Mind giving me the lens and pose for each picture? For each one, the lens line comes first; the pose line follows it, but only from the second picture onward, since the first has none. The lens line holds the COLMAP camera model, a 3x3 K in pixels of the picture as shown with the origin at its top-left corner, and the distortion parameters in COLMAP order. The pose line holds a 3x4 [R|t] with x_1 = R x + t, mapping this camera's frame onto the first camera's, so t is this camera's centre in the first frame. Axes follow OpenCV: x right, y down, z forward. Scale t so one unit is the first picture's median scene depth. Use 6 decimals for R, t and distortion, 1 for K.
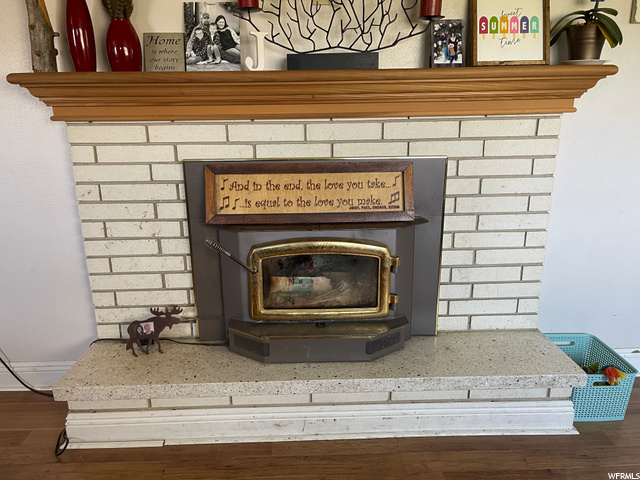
lens RADIAL K [[567.0, 0, 320.0], [0, 567.0, 240.0], [0, 0, 1]] dist [0.081811, -0.001613]
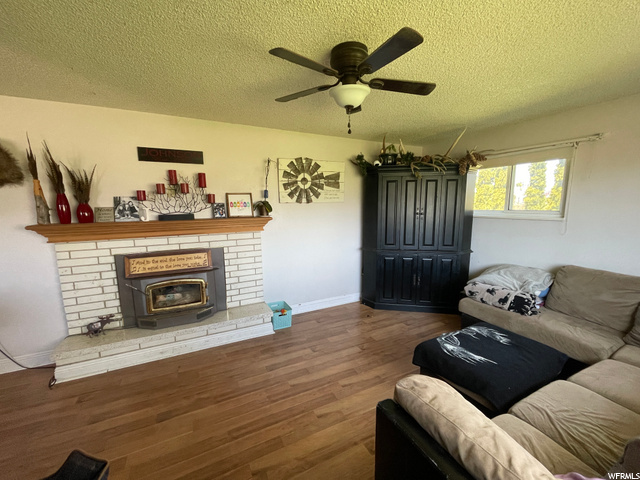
lens RADIAL K [[269.1, 0, 320.0], [0, 269.1, 240.0], [0, 0, 1]] dist [-0.002720, 0.008601]
pose [[0.908350, -0.054437, 0.414652, 0.101544], [0.107495, 0.988571, -0.105700, 0.022848], [-0.404159, 0.140586, 0.903820, -0.474455]]
